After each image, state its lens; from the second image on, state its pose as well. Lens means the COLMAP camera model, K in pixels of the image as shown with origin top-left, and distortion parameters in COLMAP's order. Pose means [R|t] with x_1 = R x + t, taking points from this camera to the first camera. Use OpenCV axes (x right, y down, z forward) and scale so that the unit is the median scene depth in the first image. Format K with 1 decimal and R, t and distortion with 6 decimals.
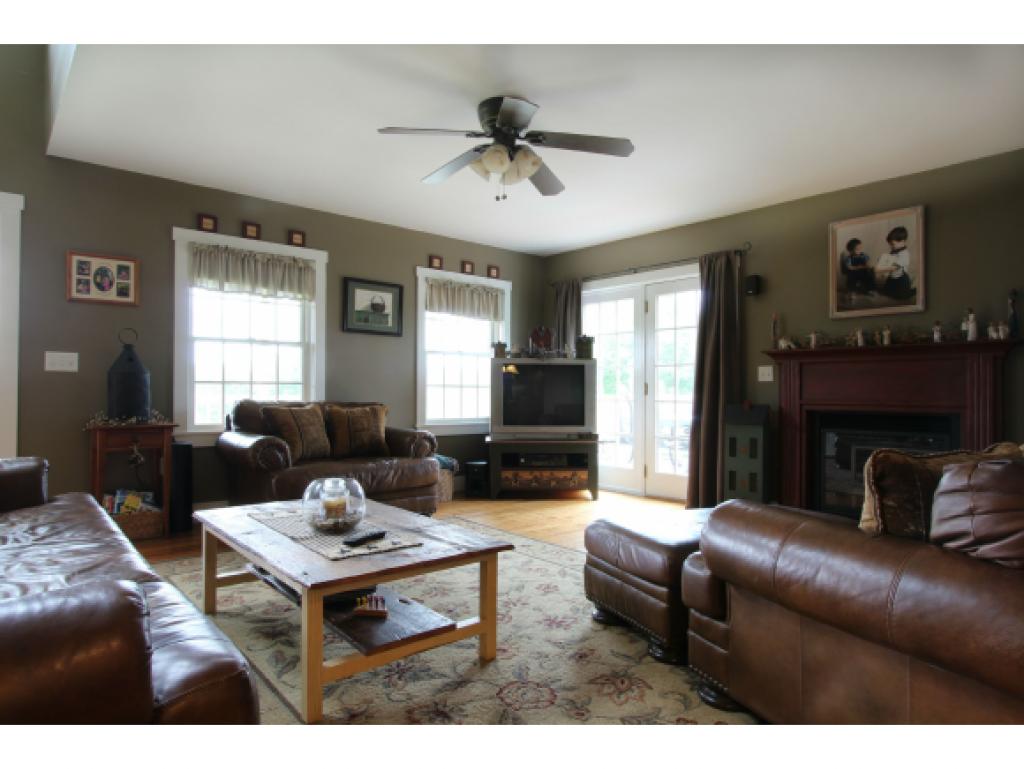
lens RADIAL K [[611.9, 0, 514.1], [0, 611.9, 393.3], [0, 0, 1]] dist [-0.004358, -0.000230]
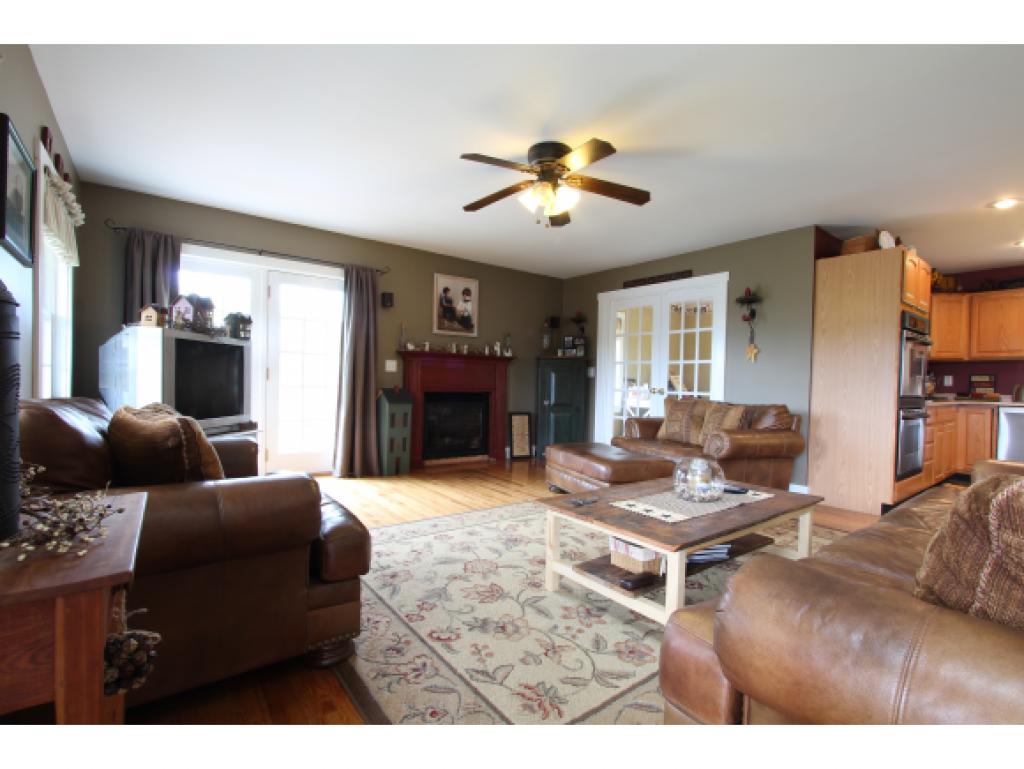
lens RADIAL K [[480.9, 0, 513.3], [0, 480.9, 388.3], [0, 0, 1]] dist [-0.001164, 0.000064]
pose [[0.062458, -0.022413, 0.997796, -0.755354], [-0.024832, 0.999403, 0.024003, -0.016175], [-0.997739, -0.026277, 0.061865, 0.755312]]
